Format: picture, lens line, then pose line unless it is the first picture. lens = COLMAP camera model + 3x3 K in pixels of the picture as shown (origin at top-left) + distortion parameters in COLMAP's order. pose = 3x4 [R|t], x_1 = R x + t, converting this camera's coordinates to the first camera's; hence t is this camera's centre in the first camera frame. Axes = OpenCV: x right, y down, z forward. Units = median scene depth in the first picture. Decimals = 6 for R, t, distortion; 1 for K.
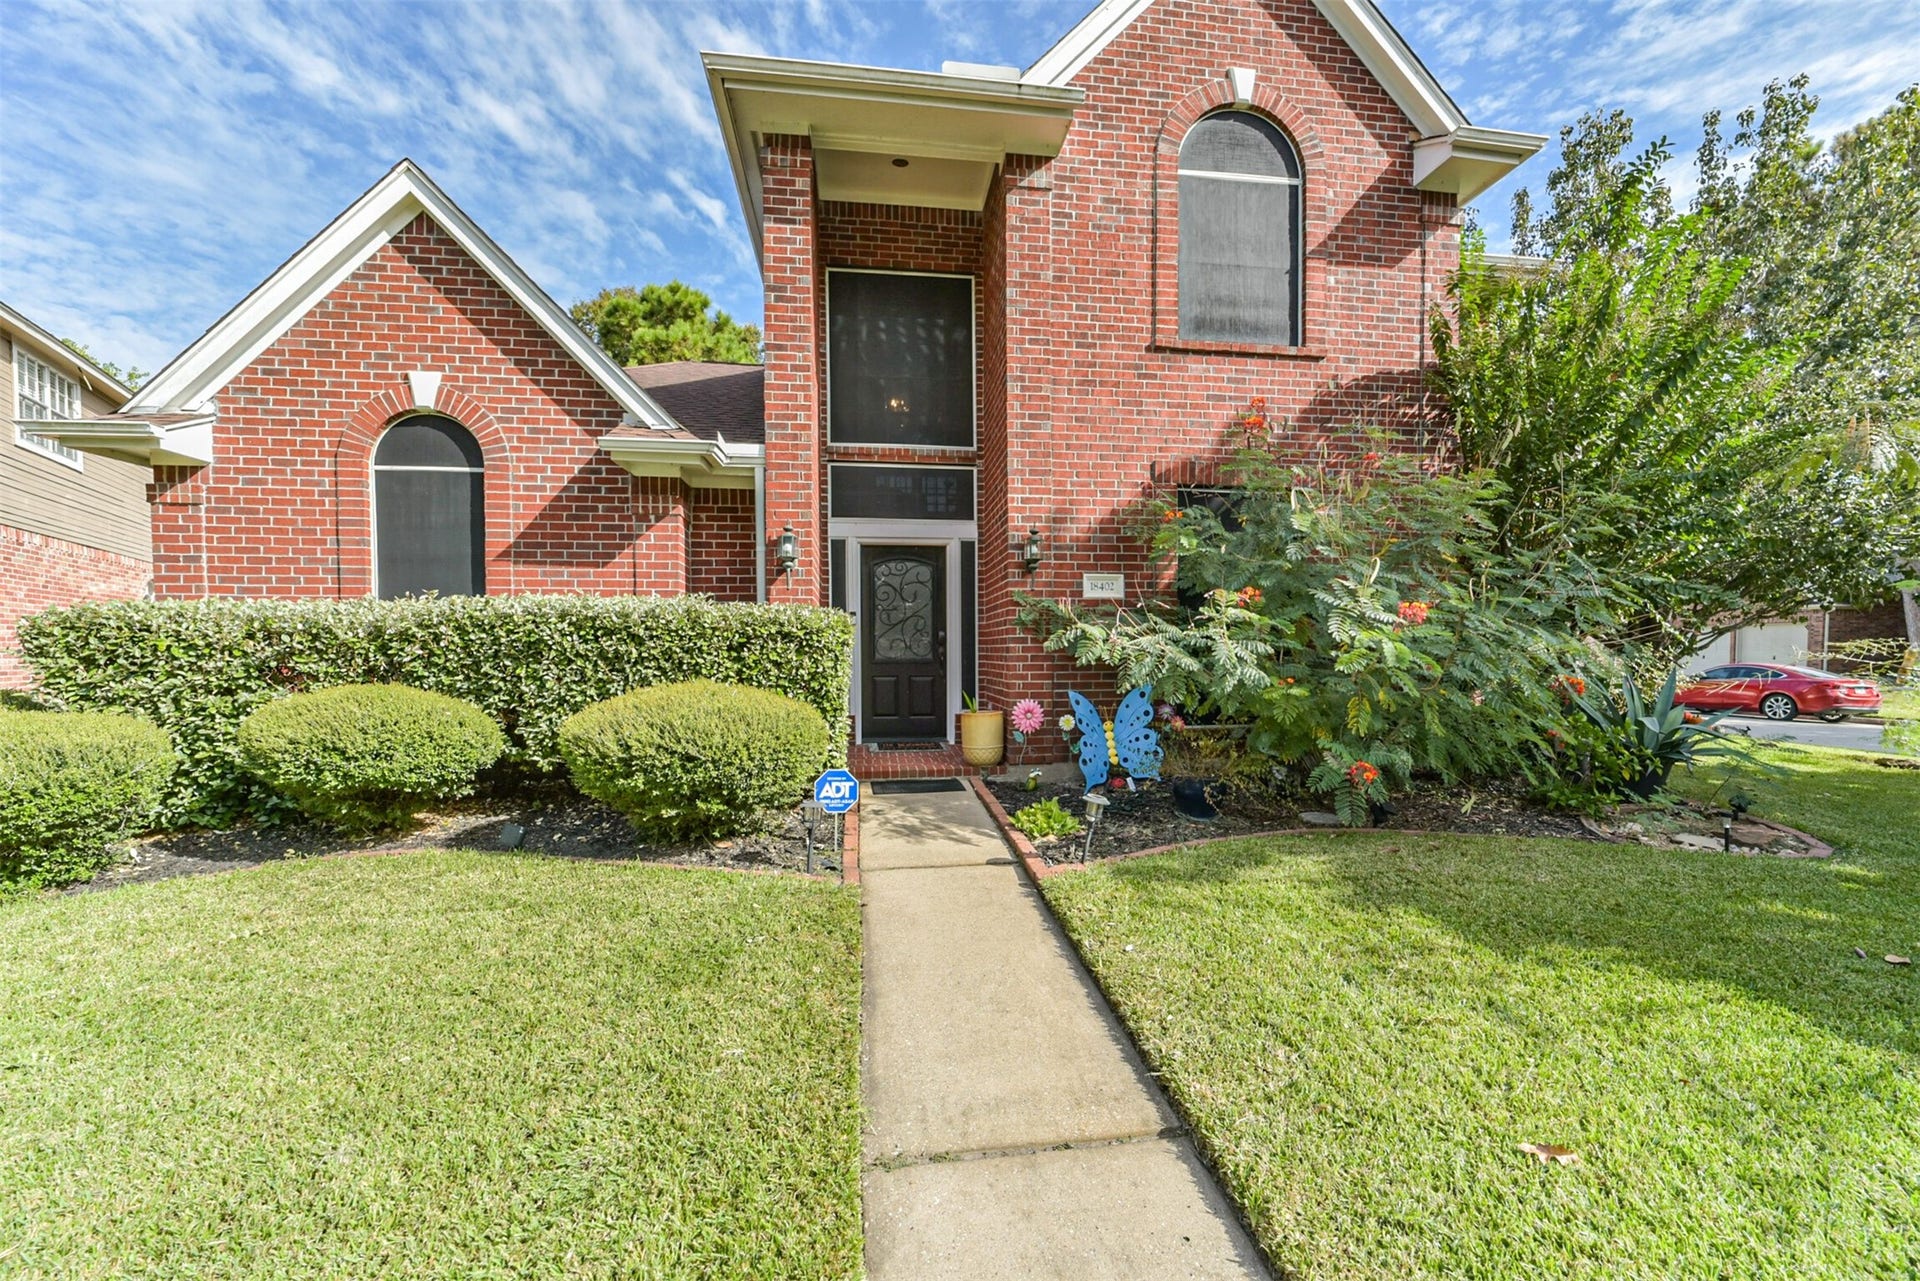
lens RADIAL K [[756.1, 0, 949.3], [0, 756.1, 674.9], [0, 0, 1]] dist [-0.019041, 0.003970]
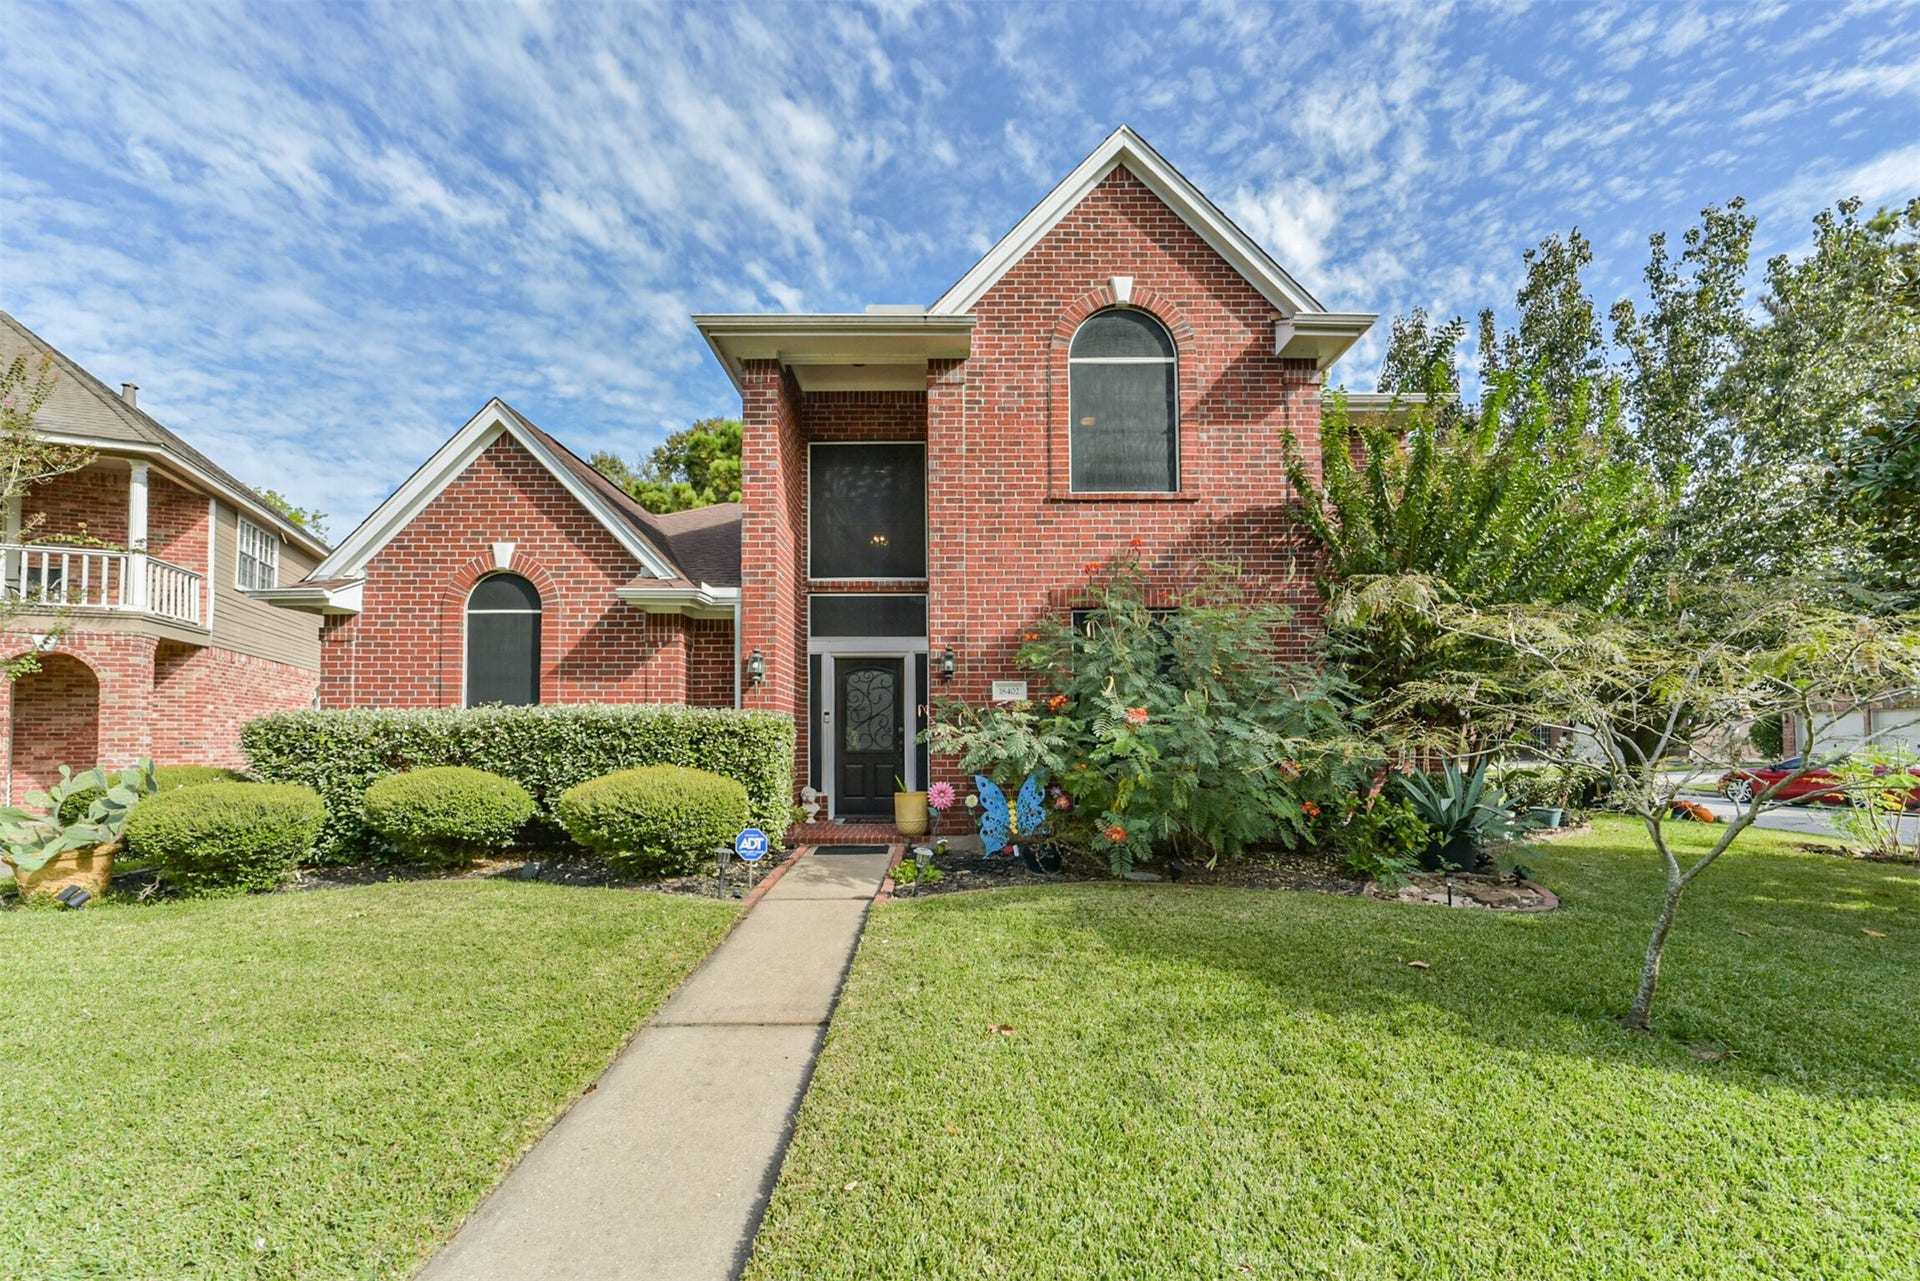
lens RADIAL K [[743.9, 0, 938.6], [0, 743.9, 715.9], [0, 0, 1]] dist [-0.011301, 0.000314]
pose [[0.992946, -0.005968, -0.118417, 0.253108], [-0.001916, 0.997794, -0.066354, 0.005143], [0.118552, 0.066113, 0.990744, -0.237715]]
